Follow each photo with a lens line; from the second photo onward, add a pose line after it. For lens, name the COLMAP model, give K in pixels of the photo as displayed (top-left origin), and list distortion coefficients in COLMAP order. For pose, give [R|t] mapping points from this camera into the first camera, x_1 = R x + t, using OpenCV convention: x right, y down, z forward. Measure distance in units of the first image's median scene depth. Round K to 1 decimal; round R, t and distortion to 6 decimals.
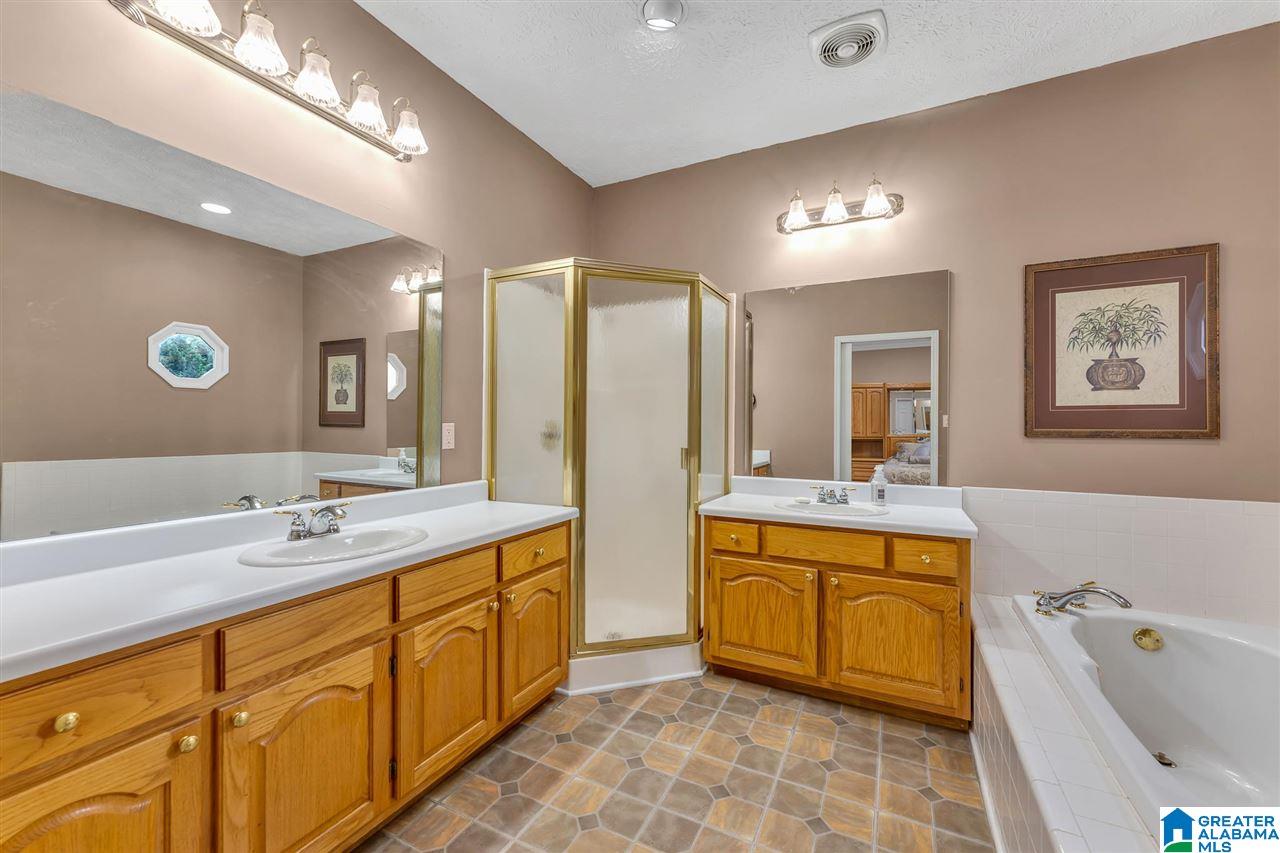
lens RADIAL K [[509.7, 0, 638.9], [0, 509.7, 424.4], [0, 0, 1]] dist [0.003144, -0.000044]
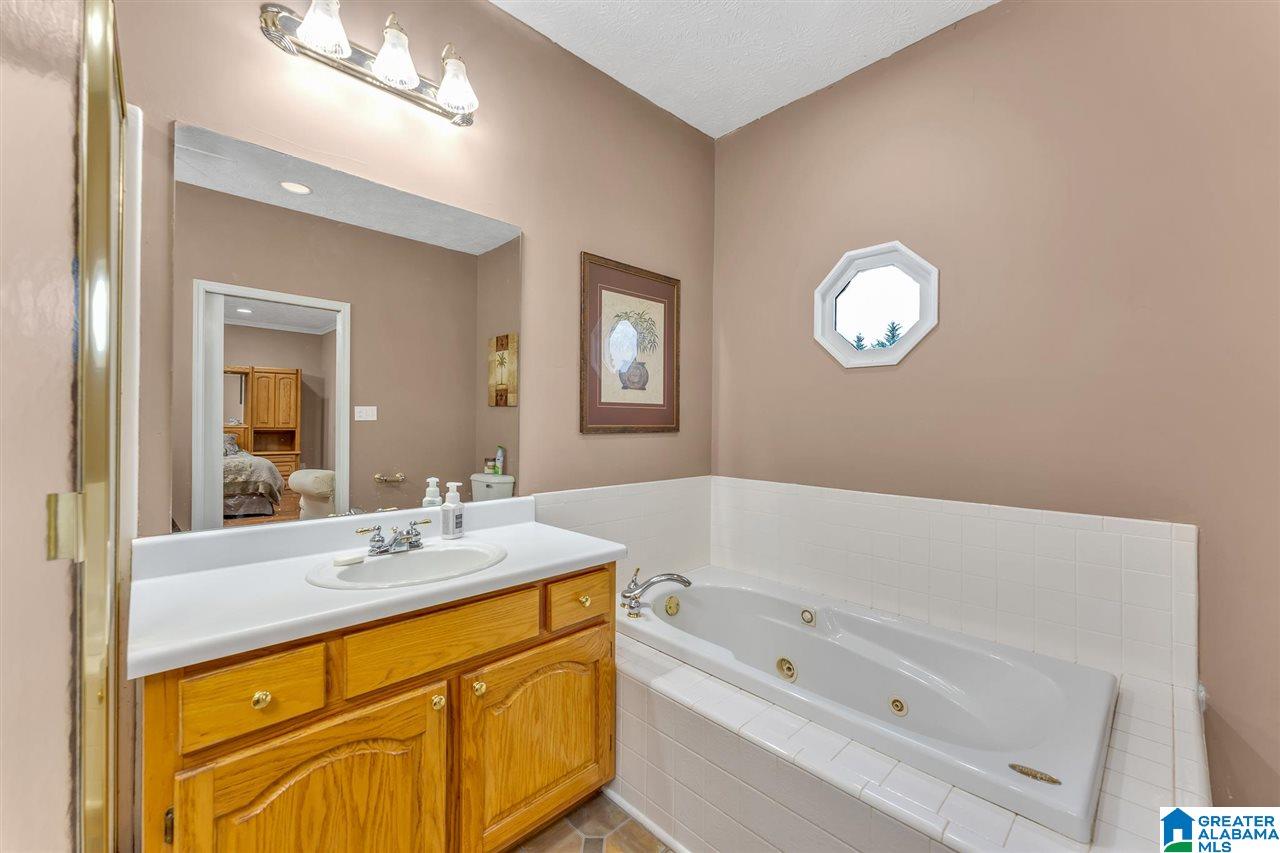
lens RADIAL K [[509.7, 0, 640.7], [0, 509.7, 423.3], [0, 0, 1]] dist [0.003144, -0.000044]
pose [[0.323473, -0.006680, 0.946214, -0.109474], [-0.010110, 0.999894, 0.010515, -0.005788], [-0.946183, -0.012967, 0.323371, 0.631308]]
